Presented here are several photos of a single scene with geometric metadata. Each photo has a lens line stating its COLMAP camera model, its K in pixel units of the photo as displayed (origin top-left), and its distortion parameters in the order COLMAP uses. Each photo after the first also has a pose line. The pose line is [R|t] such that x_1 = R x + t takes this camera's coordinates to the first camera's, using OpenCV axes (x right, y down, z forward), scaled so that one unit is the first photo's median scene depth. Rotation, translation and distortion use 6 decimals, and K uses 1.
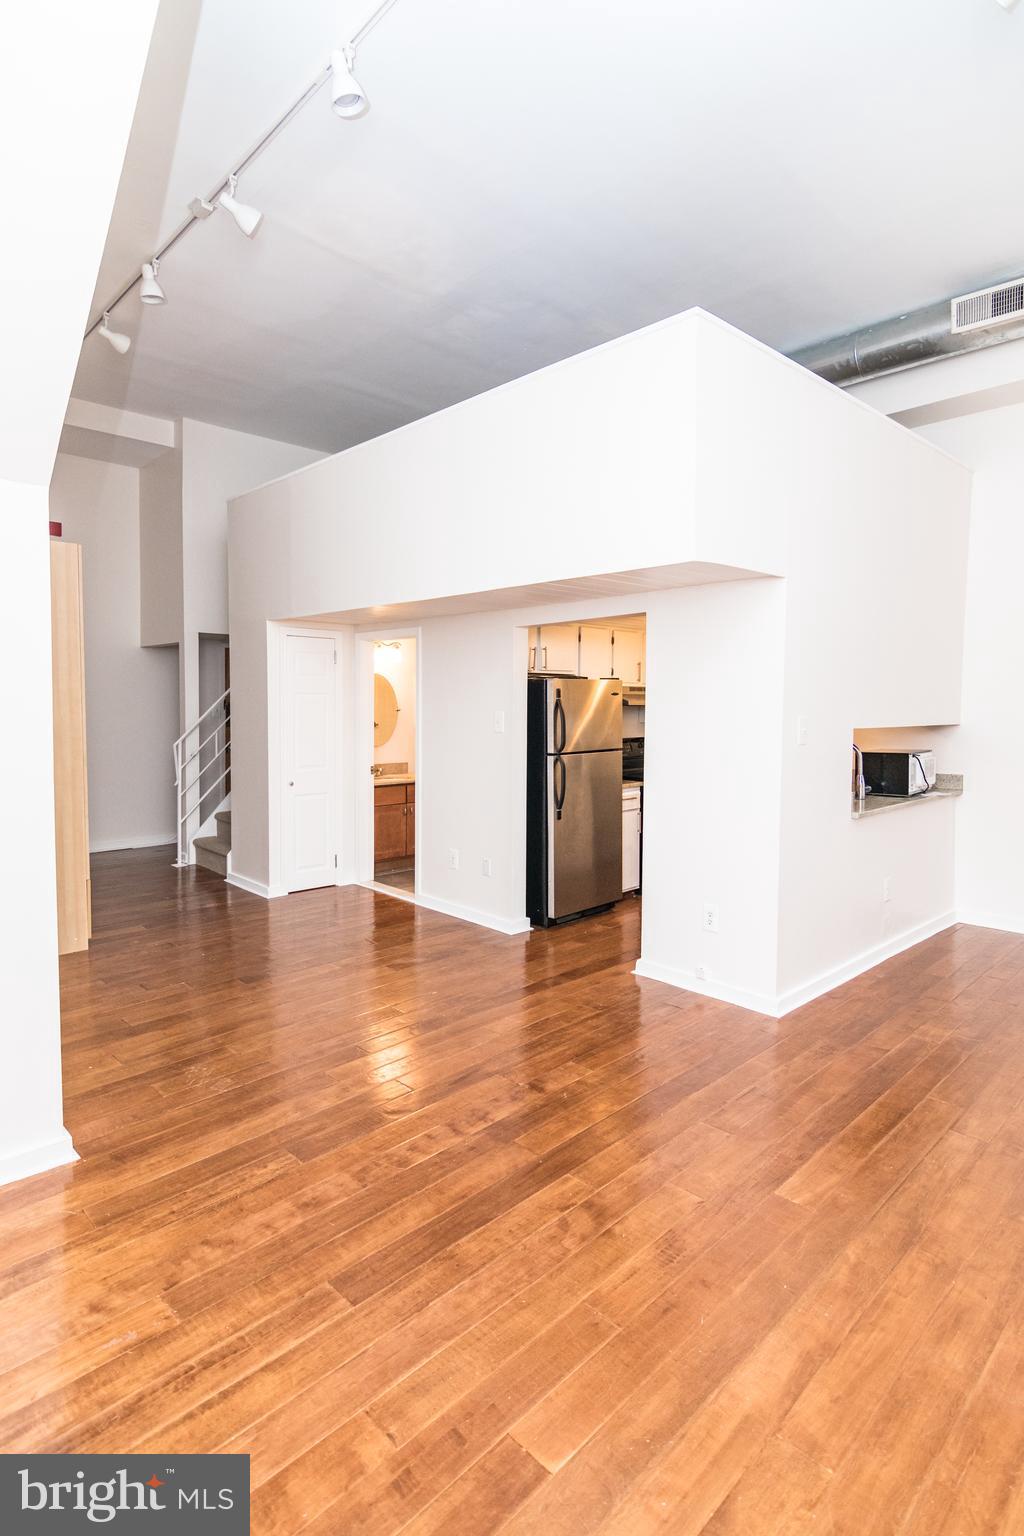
lens RADIAL K [[787.3, 0, 512.1], [0, 787.3, 744.0], [0, 0, 1]] dist [0.000038, 0.001280]
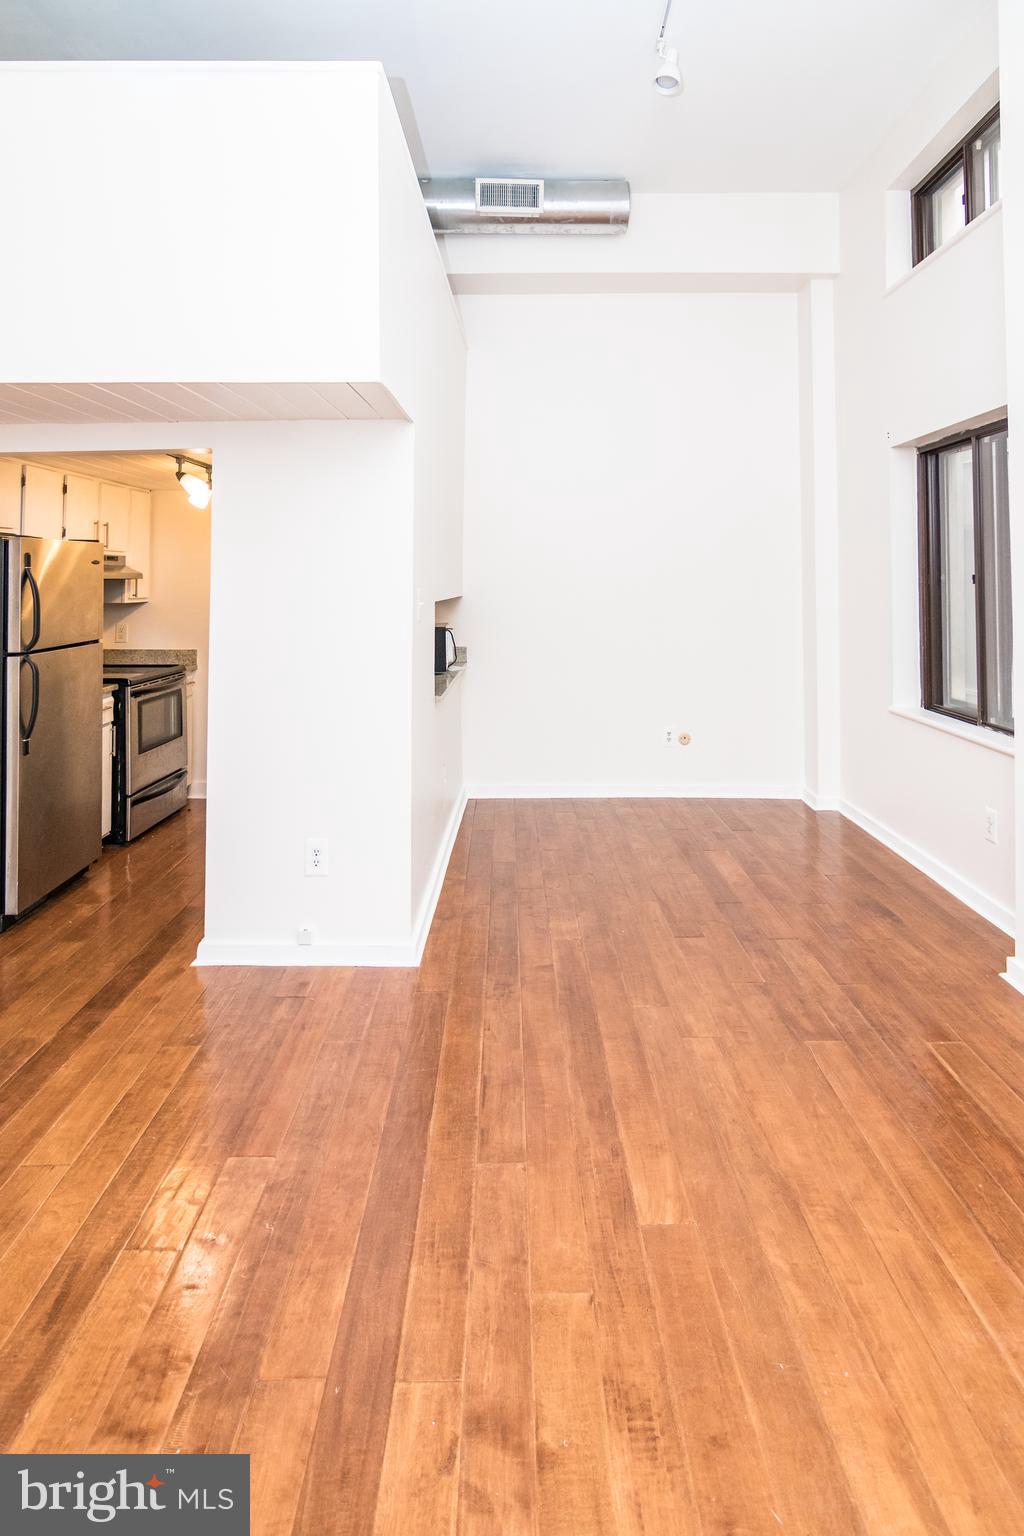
lens RADIAL K [[833.3, 0, 504.6], [0, 833.3, 538.3], [0, 0, 1]] dist [-0.002502, 0.001823]
pose [[0.700895, 0.031521, 0.712567, -0.250374], [0.039391, 0.995788, -0.082795, -0.014450], [-0.712176, 0.086099, 0.696701, 0.352815]]
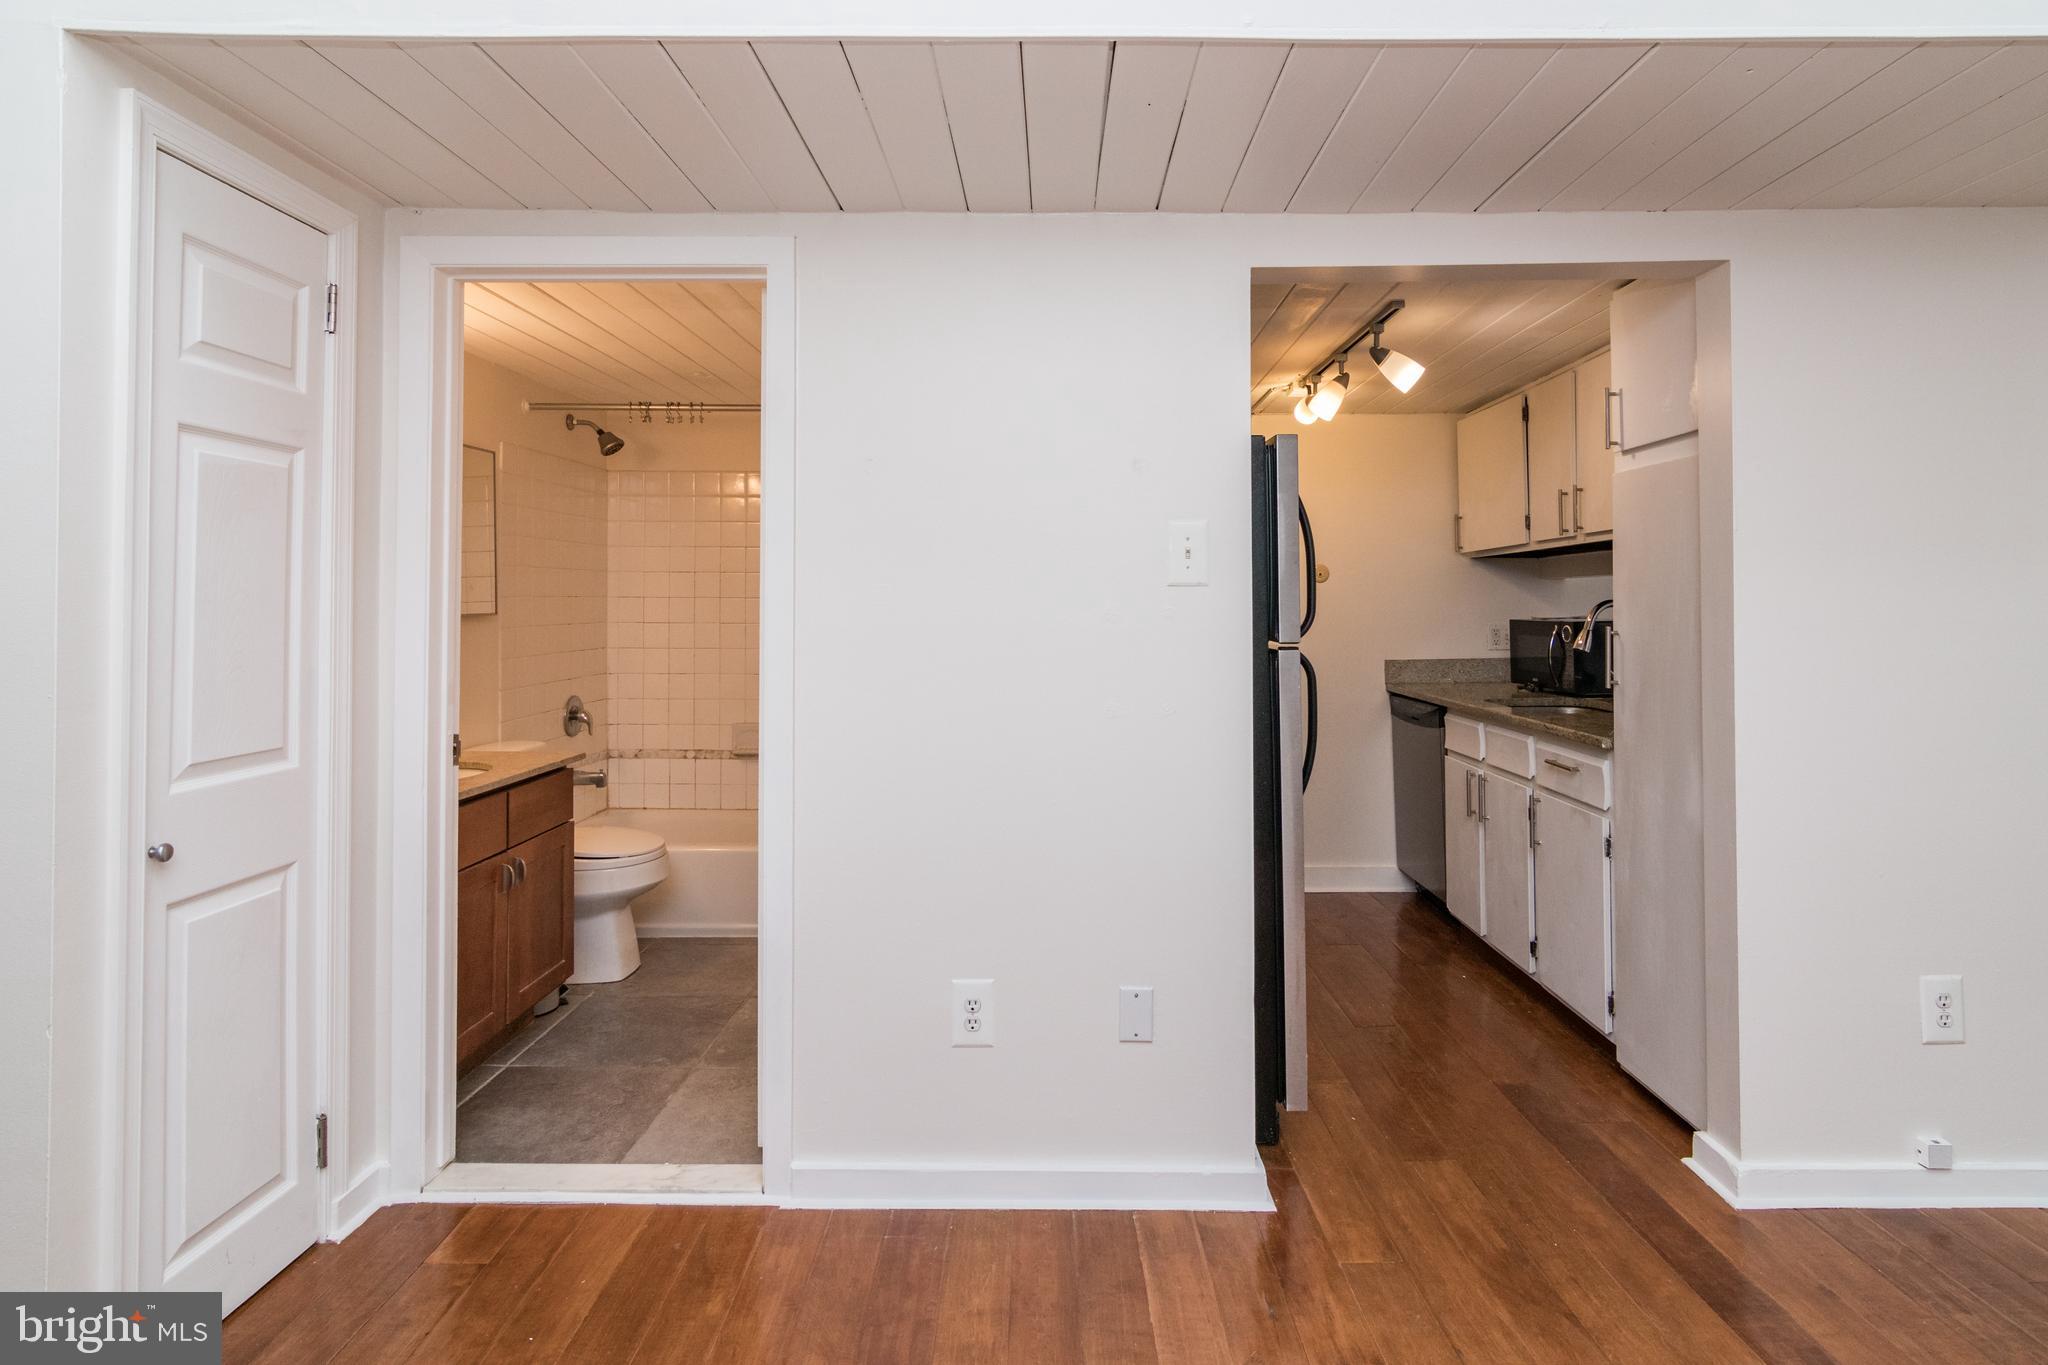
lens RADIAL K [[1052.5, 0, 1028.8], [0, 1052.5, 592.1], [0, 0, 1]] dist [-0.001514, 0.000945]
pose [[0.693943, 0.005179, 0.720011, -0.594741], [0.044942, 0.997713, -0.050491, 0.009145], [-0.718626, 0.067396, 0.692123, 1.170258]]
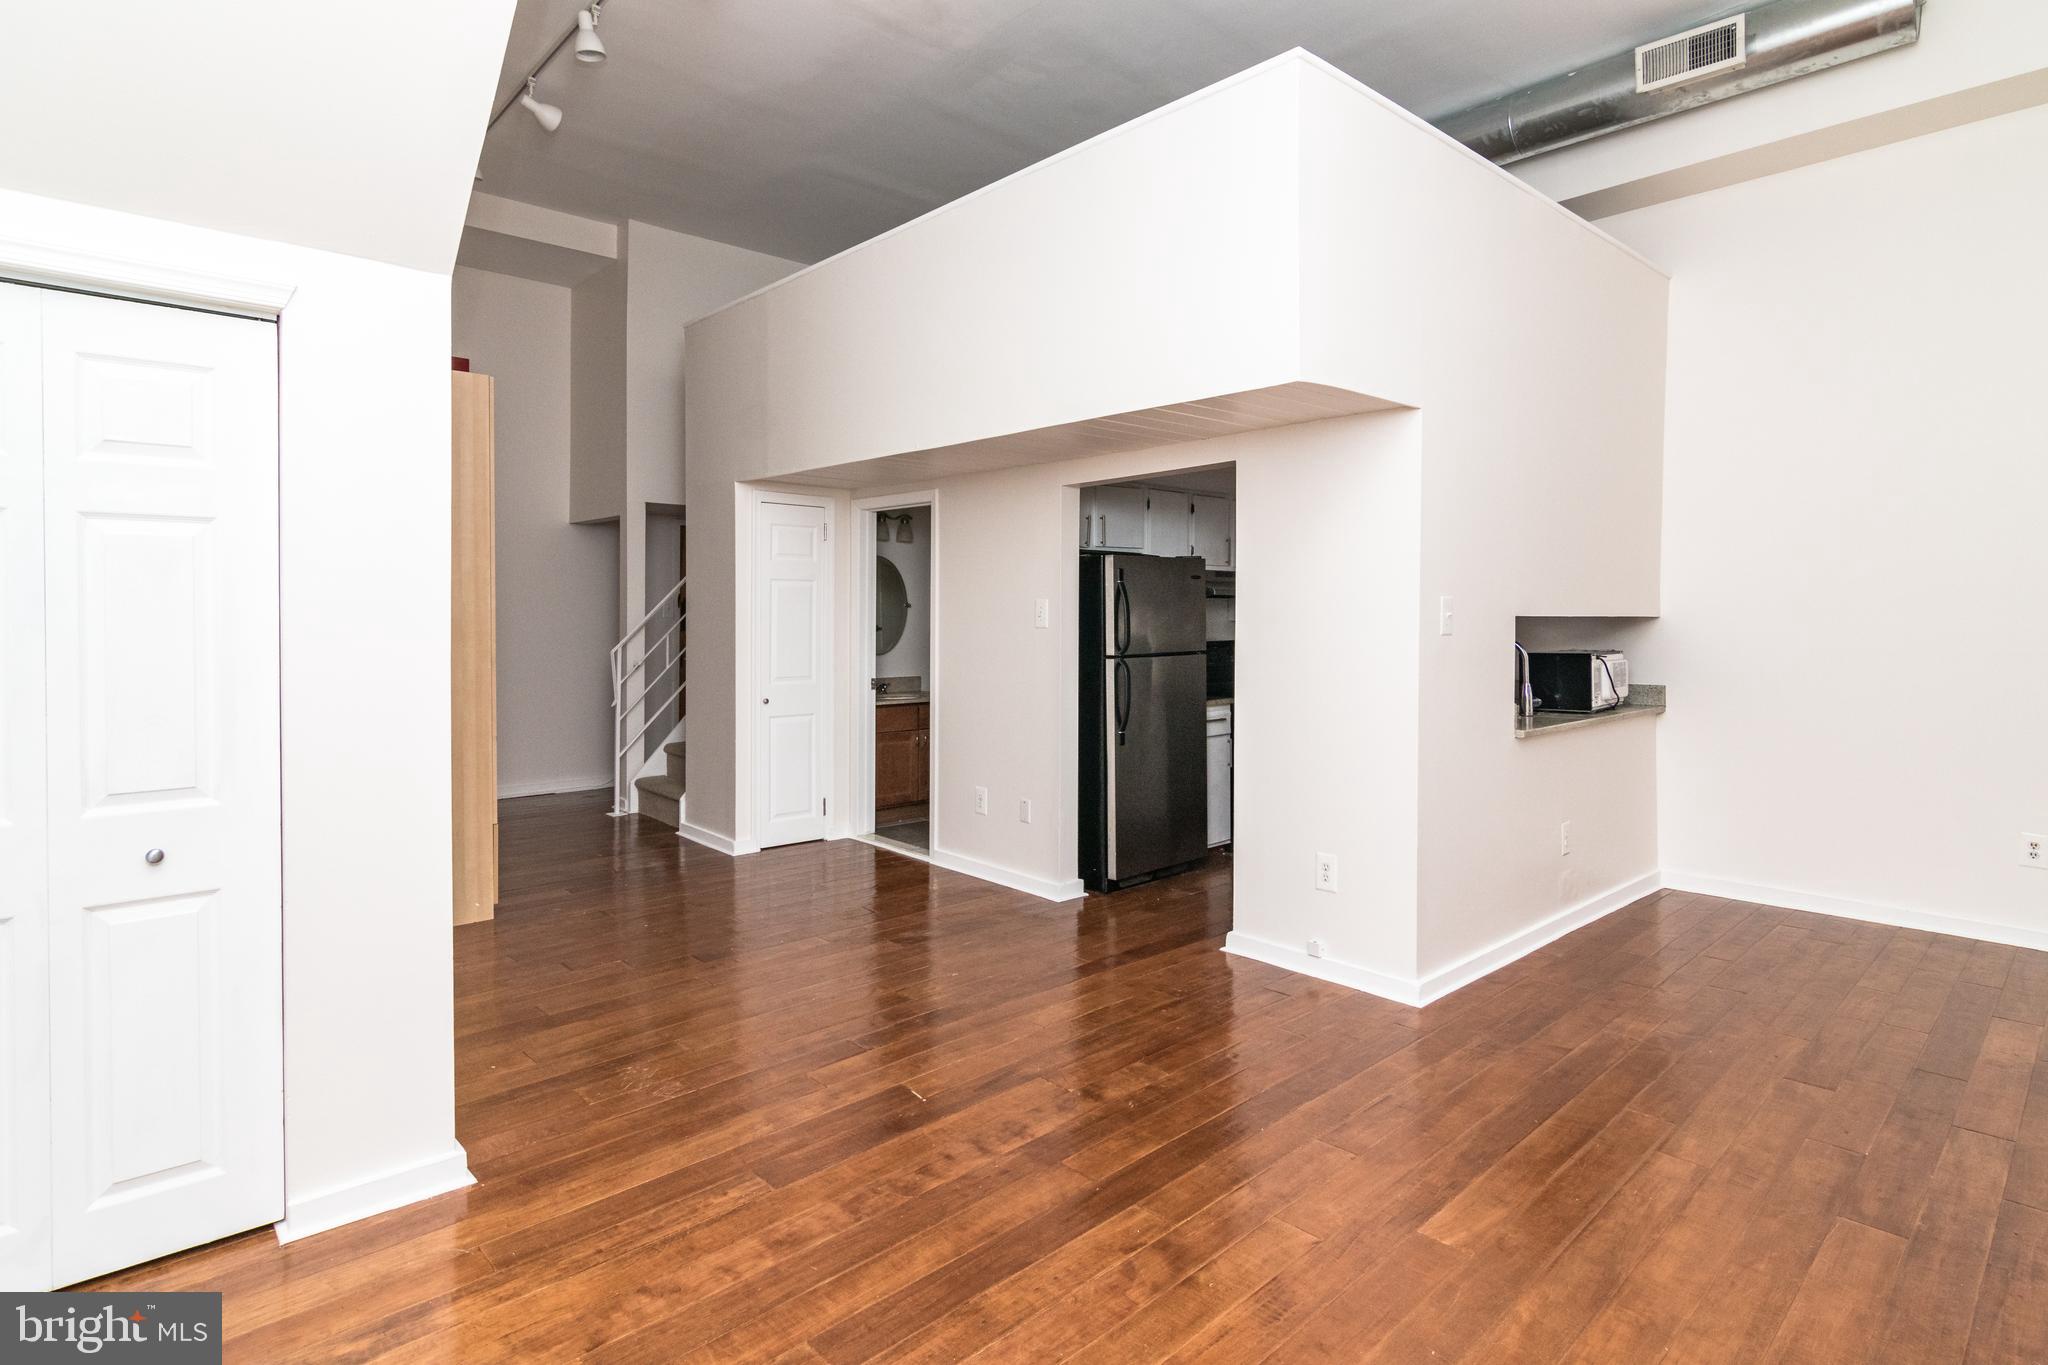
lens RADIAL K [[1047.5, 0, 1045.5], [0, 1047.5, 630.8], [0, 0, 1]] dist [0.000753, -0.000050]
pose [[0.999900, -0.001641, -0.014048, 0.001741], [0.001133, 0.999348, -0.036091, 0.034280], [0.014098, 0.036071, 0.999250, 0.001399]]
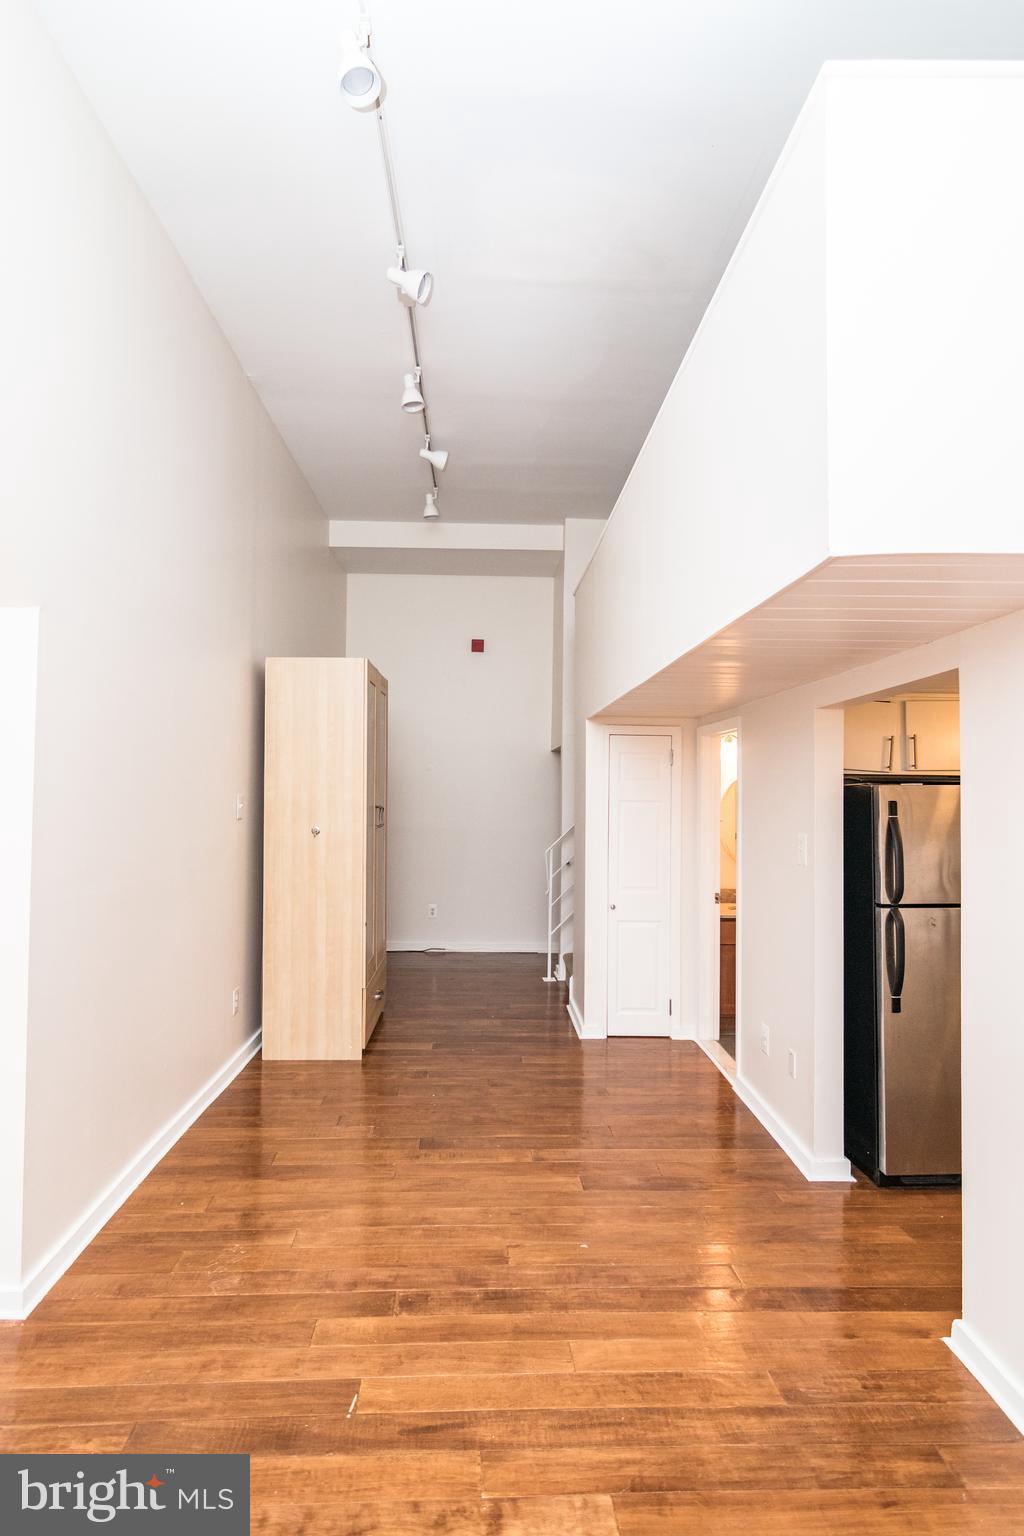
lens RADIAL K [[797.4, 0, 513.4], [0, 797.4, 773.1], [0, 0, 1]] dist [-0.001475, 0.001141]
pose [[0.747000, -0.012321, -0.664710, 0.398589], [-0.044341, 0.996679, -0.068304, -0.056146], [0.663344, 0.080497, 0.743972, 0.501833]]
